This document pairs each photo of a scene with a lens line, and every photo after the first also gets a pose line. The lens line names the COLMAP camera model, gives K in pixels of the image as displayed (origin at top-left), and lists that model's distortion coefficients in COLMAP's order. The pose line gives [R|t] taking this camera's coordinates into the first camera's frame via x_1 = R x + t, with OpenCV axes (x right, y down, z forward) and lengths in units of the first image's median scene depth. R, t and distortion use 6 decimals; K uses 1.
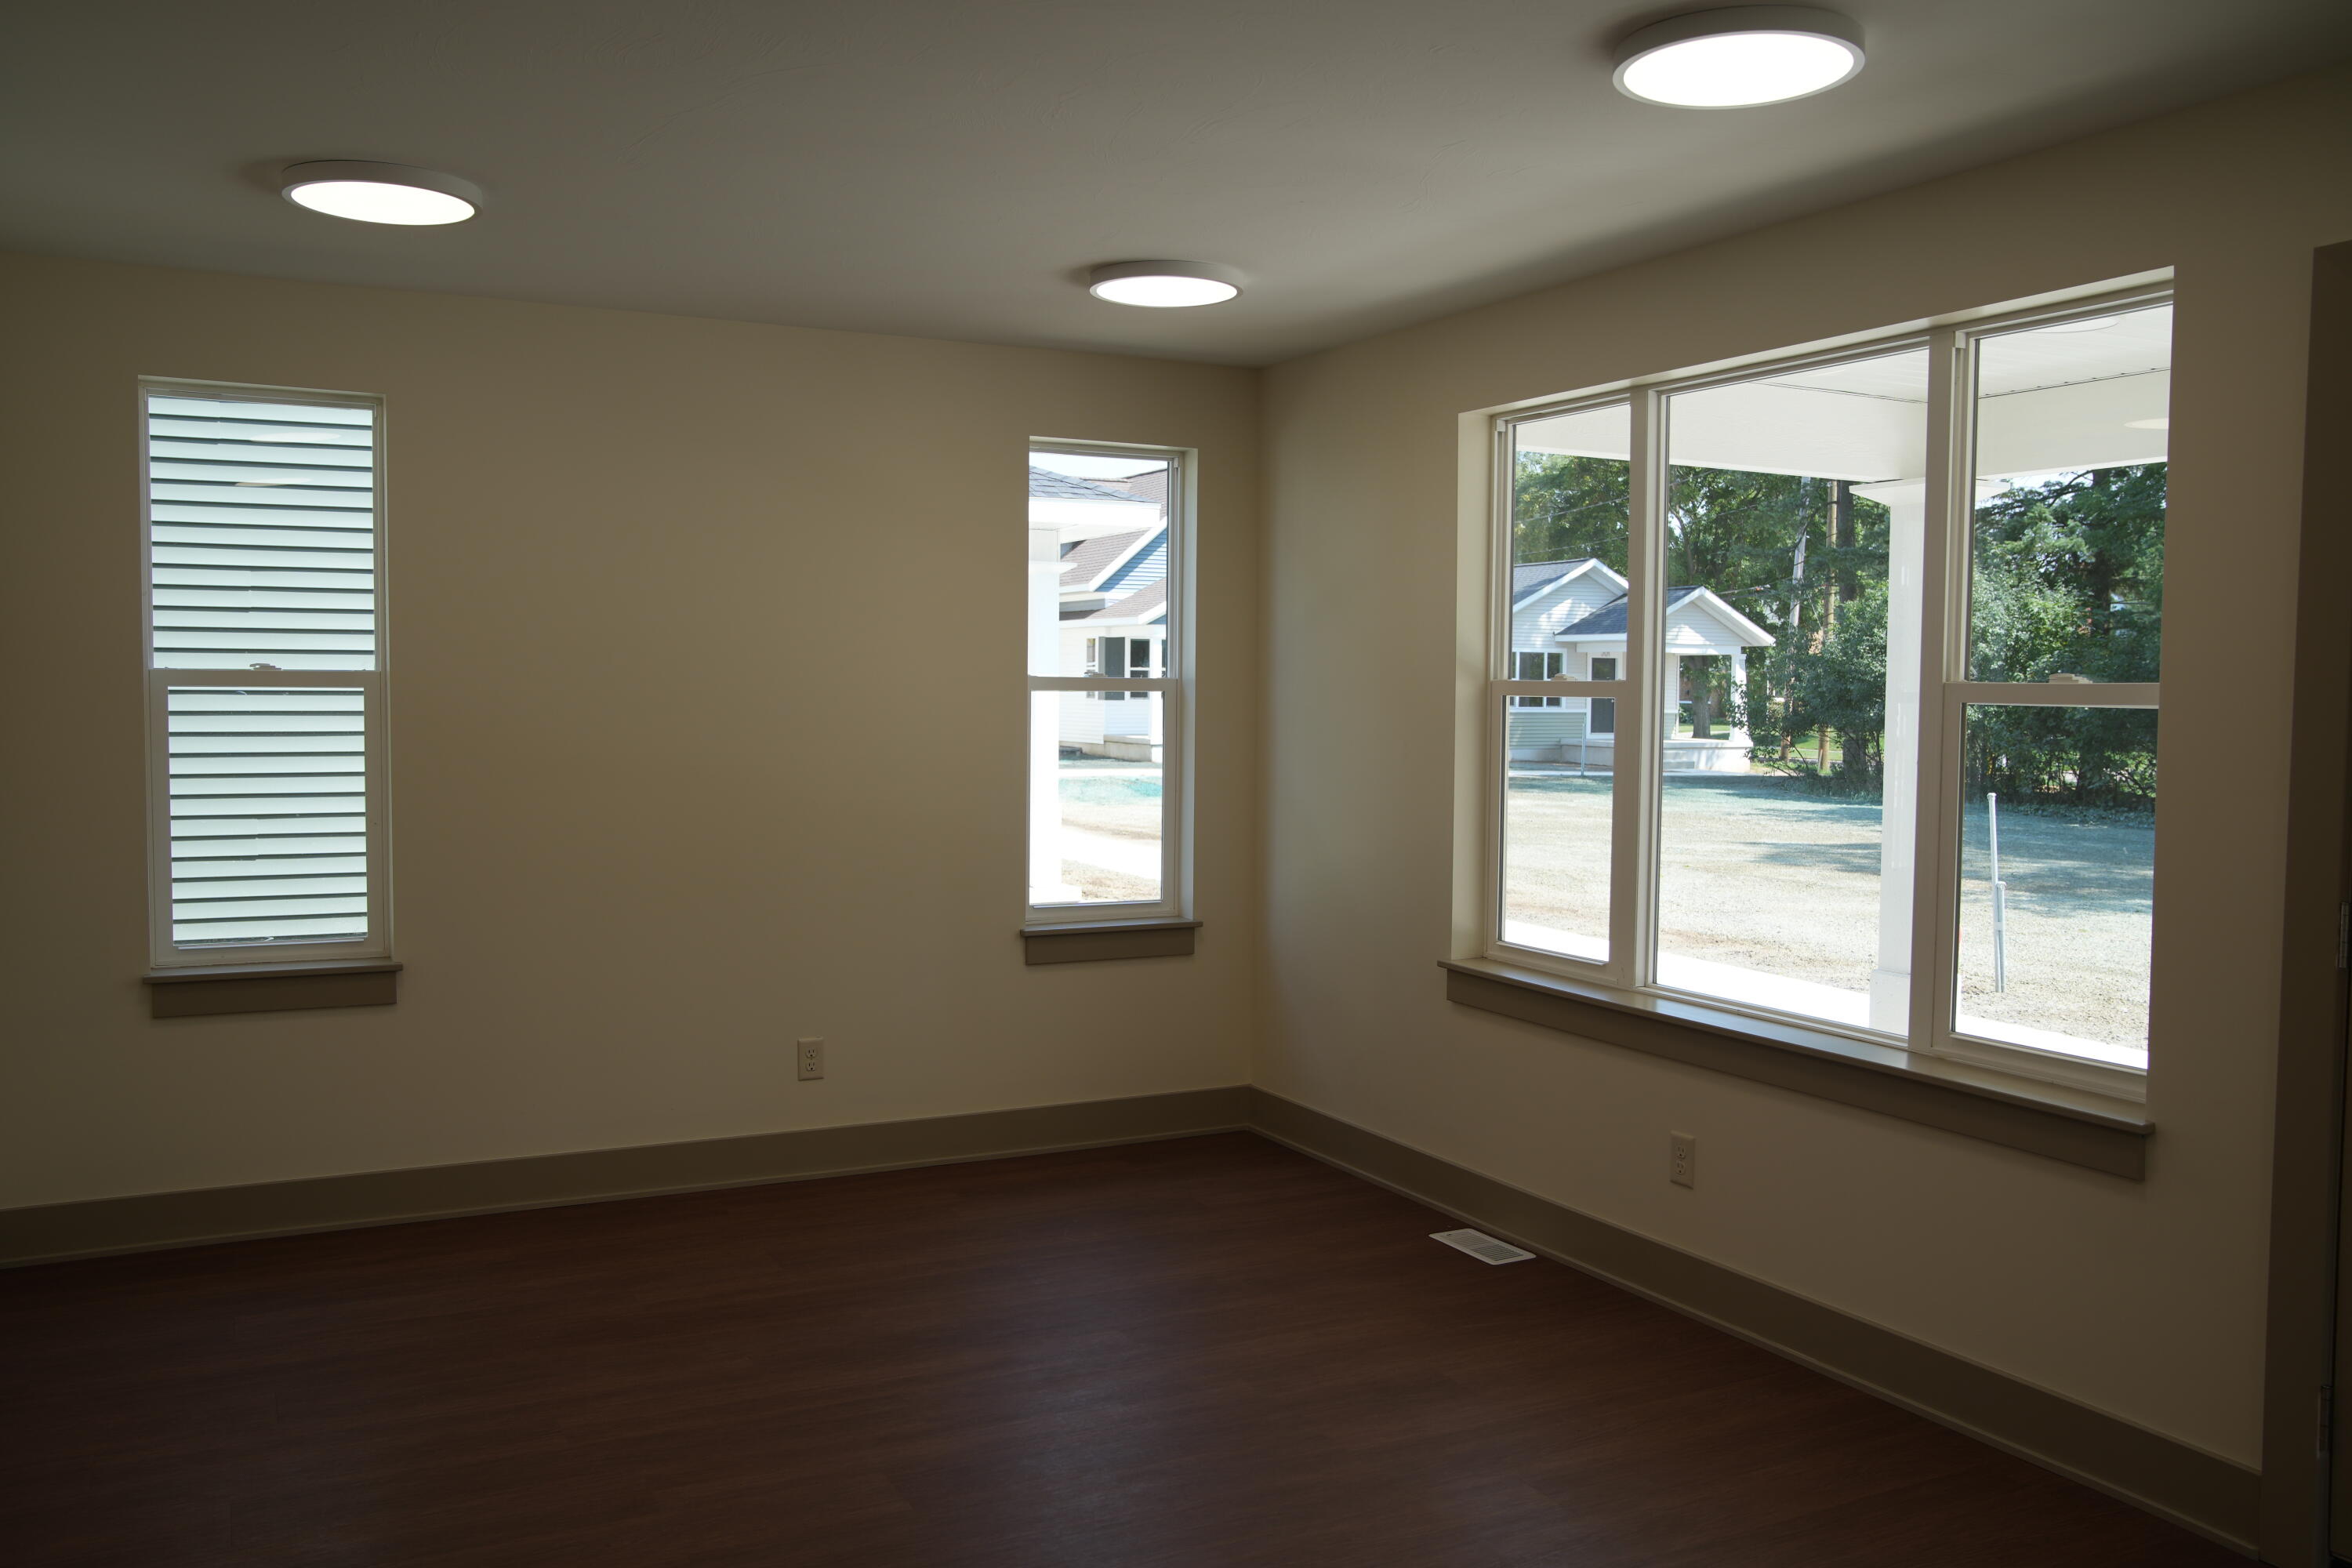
lens RADIAL K [[1921.4, 0, 1176.0], [0, 1921.4, 784.0], [0, 0, 1]] dist [-0.037519, -0.001050]
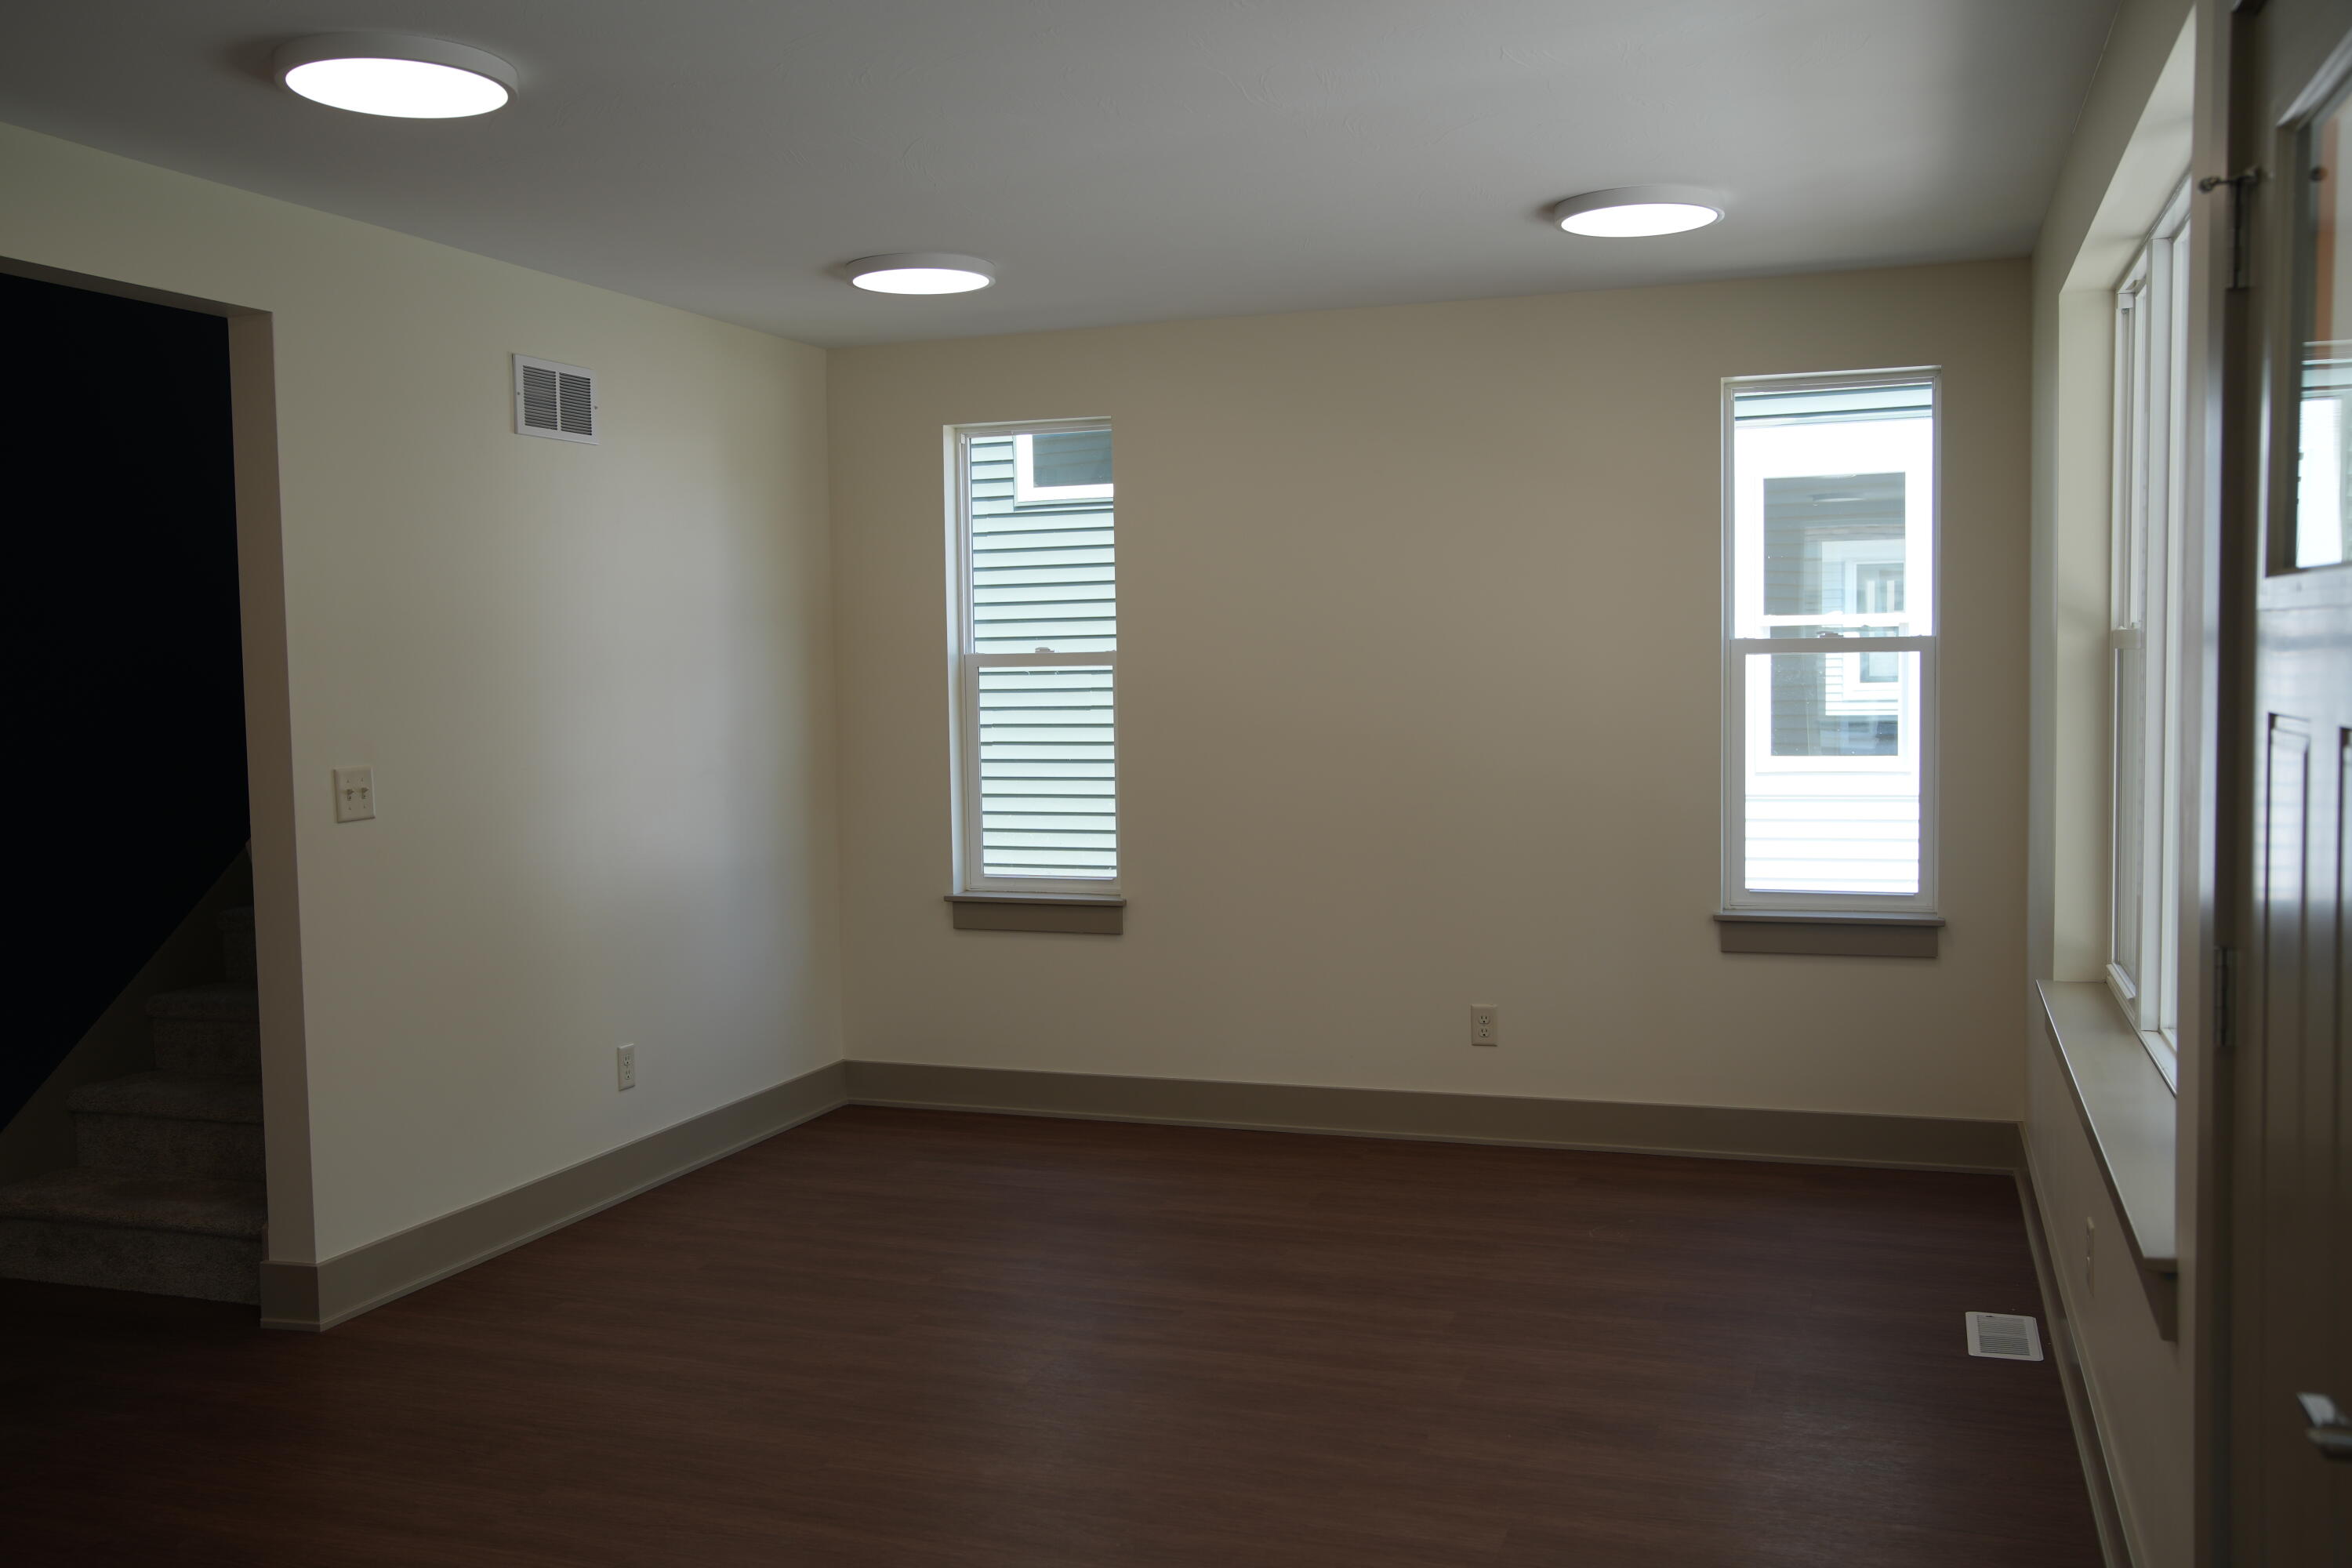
lens RADIAL K [[2026.6, 0, 1176.0], [0, 2026.6, 784.0], [0, 0, 1]] dist [-0.055022, -0.000060]
pose [[0.682692, 0.022474, -0.730361, 0.512890], [-0.013413, 0.999744, 0.018226, -0.000747], [0.730583, -0.002647, 0.682819, 0.168829]]
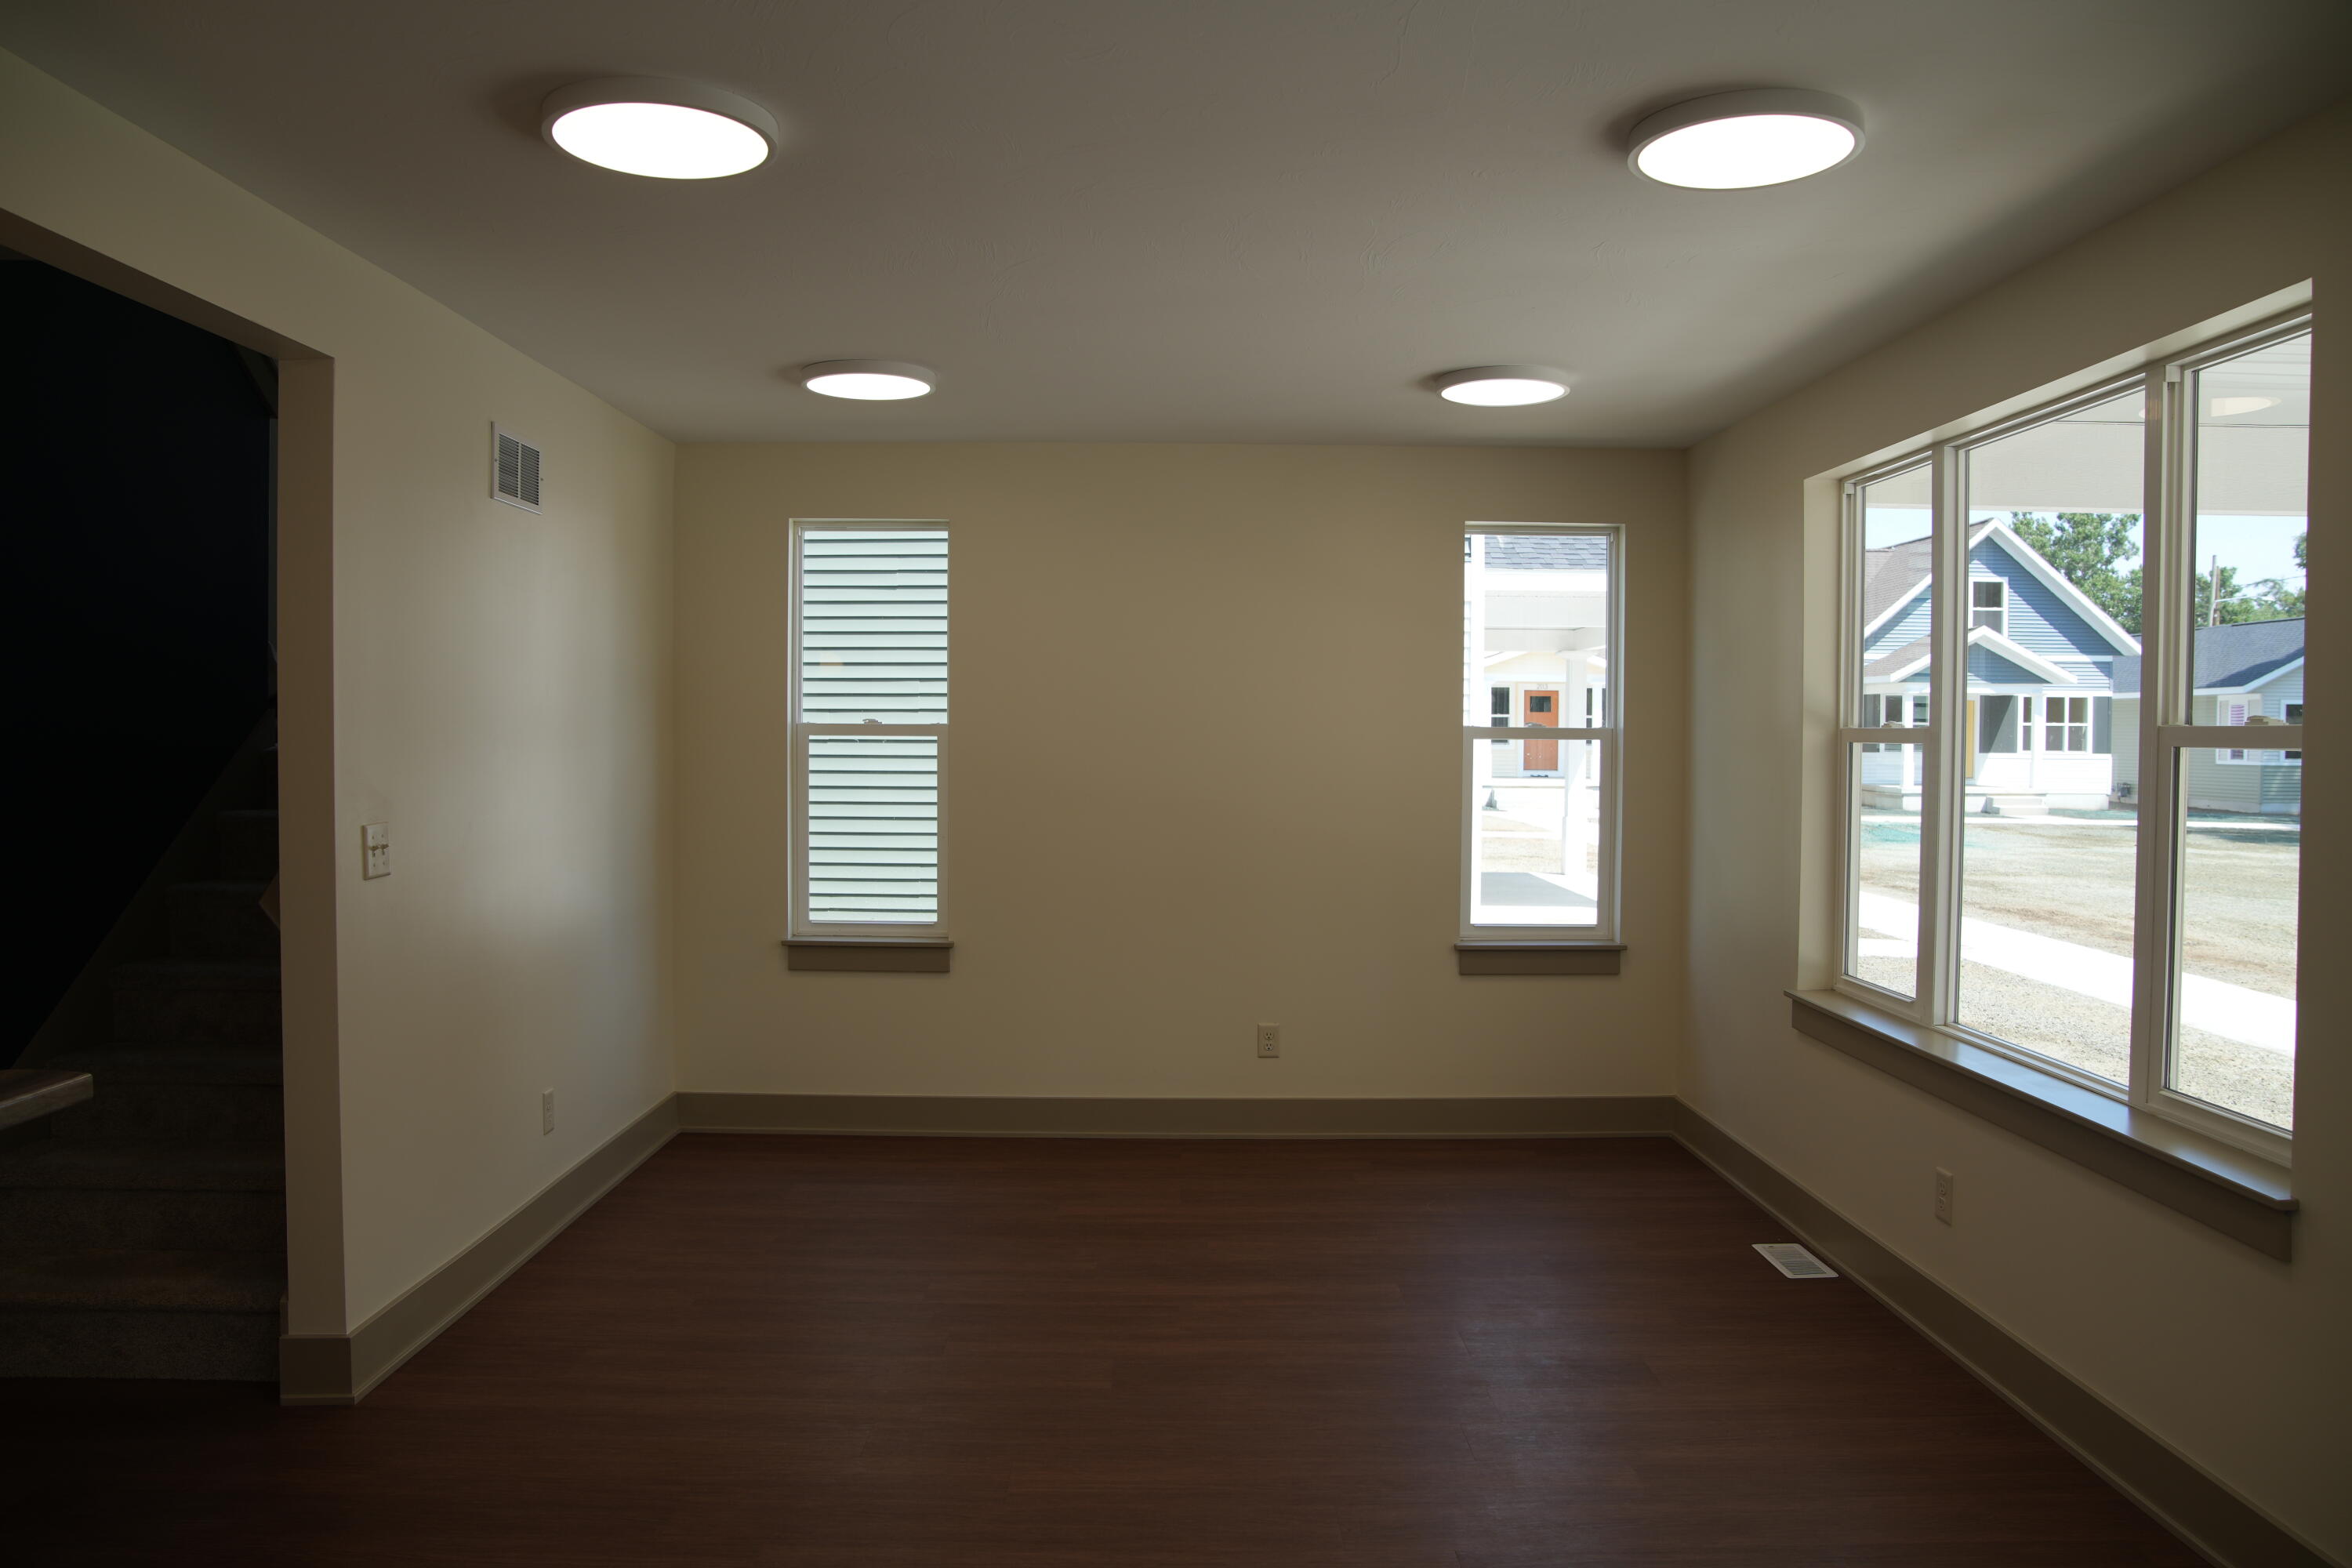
lens RADIAL K [[1628.1, 0, 1176.0], [0, 1628.1, 784.0], [0, 0, 1]] dist [-0.116493, 0.055141]
pose [[0.891891, 0.010230, -0.452134, 0.241124], [-0.021198, 0.999591, -0.019200, 0.001484], [0.451753, 0.026708, 0.891743, 0.051902]]
